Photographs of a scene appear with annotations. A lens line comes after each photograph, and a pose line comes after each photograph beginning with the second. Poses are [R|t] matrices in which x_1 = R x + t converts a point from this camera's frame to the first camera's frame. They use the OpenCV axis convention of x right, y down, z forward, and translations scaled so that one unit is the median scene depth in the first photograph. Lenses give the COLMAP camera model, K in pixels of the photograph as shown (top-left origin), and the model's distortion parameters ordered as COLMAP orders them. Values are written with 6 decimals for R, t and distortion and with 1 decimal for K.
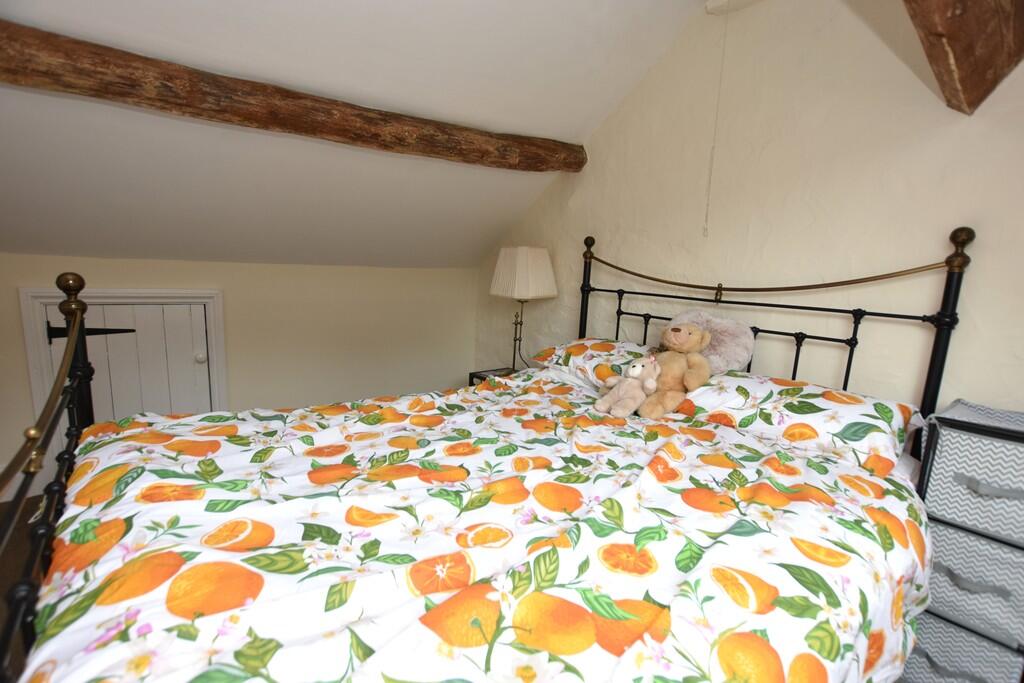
lens RADIAL K [[485.7, 0, 512.0], [0, 485.7, 341.5], [0, 0, 1]] dist [-0.000214, -0.000044]
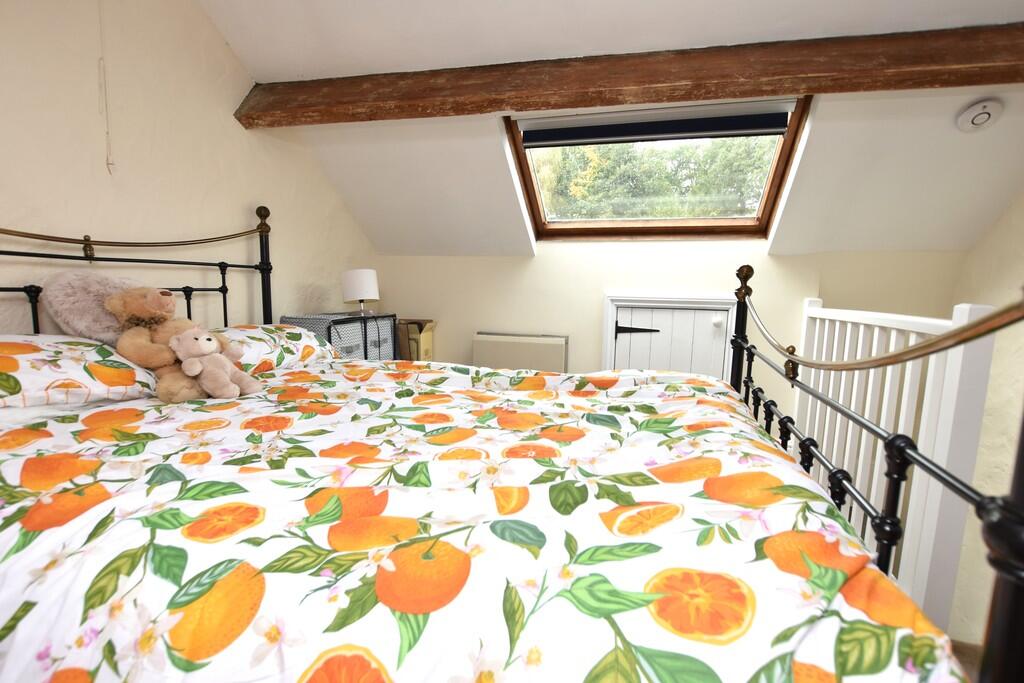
lens RADIAL K [[485.7, 0, 512.0], [0, 485.7, 341.5], [0, 0, 1]] dist [-0.000214, -0.000044]
pose [[-0.480485, -0.138993, 0.865919, -0.782843], [0.110145, 0.969979, 0.216814, -0.062974], [-0.870059, 0.199552, -0.450751, 1.039559]]
